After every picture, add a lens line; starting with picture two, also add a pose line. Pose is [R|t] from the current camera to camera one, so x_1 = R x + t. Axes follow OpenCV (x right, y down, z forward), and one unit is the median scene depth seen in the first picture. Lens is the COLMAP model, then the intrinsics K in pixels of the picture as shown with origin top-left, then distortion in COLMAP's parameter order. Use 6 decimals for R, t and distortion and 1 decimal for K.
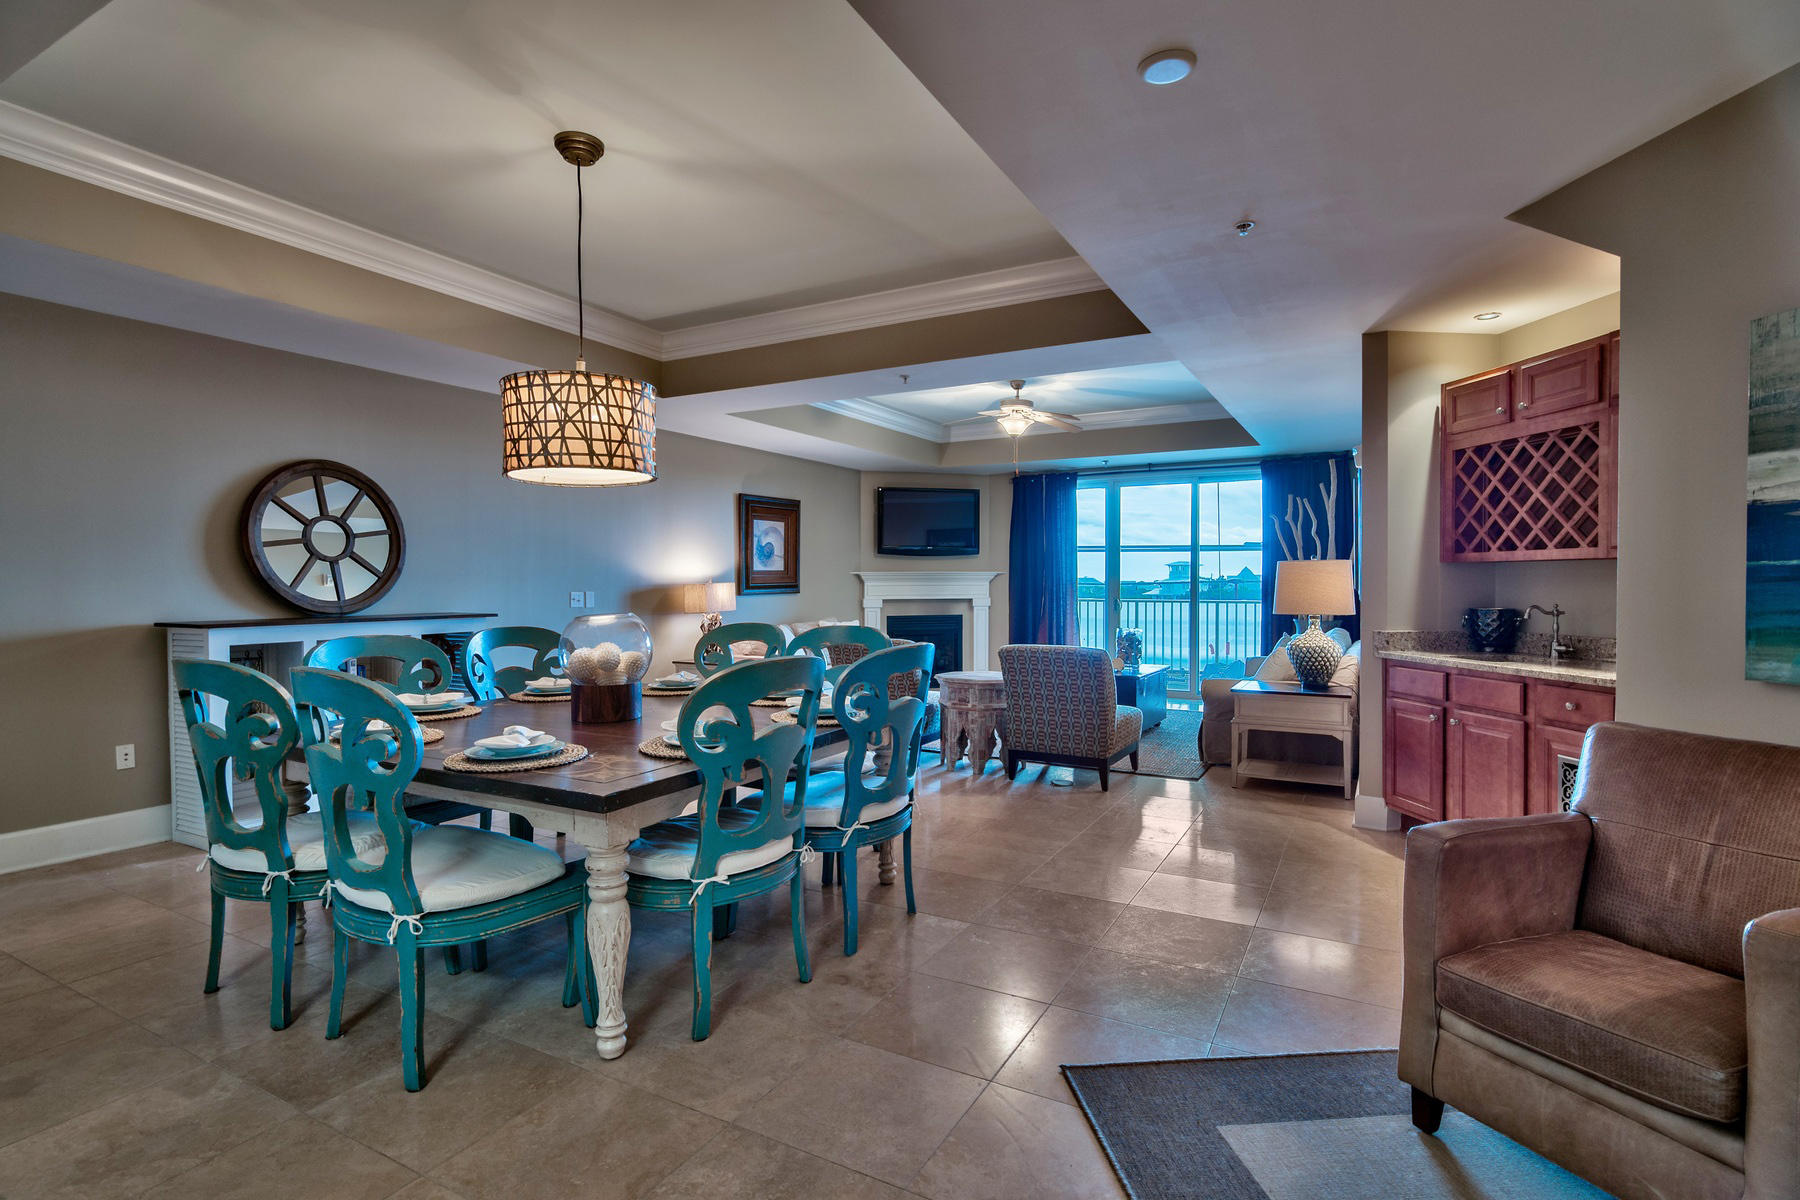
lens RADIAL K [[887.1, 0, 895.2], [0, 887.1, 606.8], [0, 0, 1]] dist [-0.001661, -0.000295]
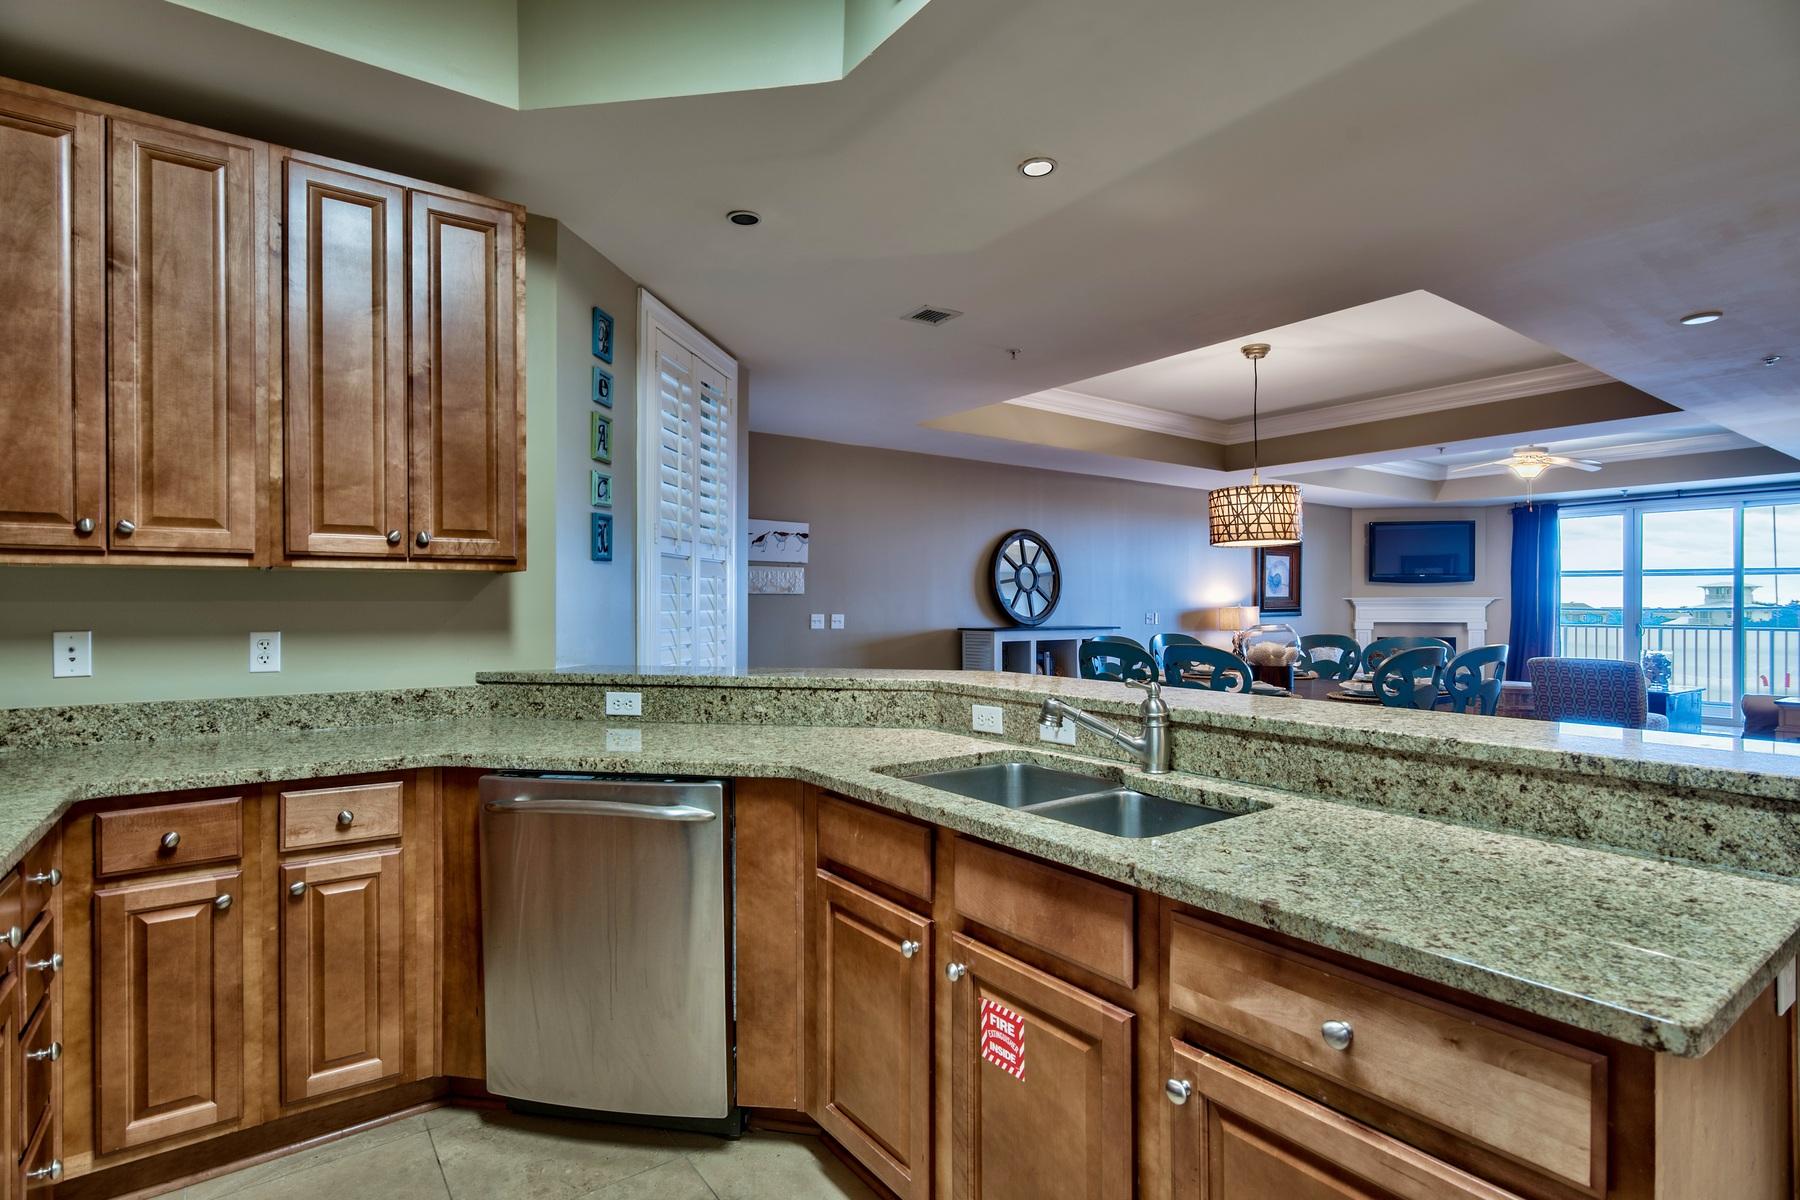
lens RADIAL K [[887.1, 0, 895.2], [0, 887.1, 606.8], [0, 0, 1]] dist [-0.001661, -0.000295]
pose [[0.904374, 0.004555, -0.426717, -0.168936], [-0.016146, 0.999592, -0.023550, 0.017152], [0.426436, 0.028188, 0.904079, -0.548462]]
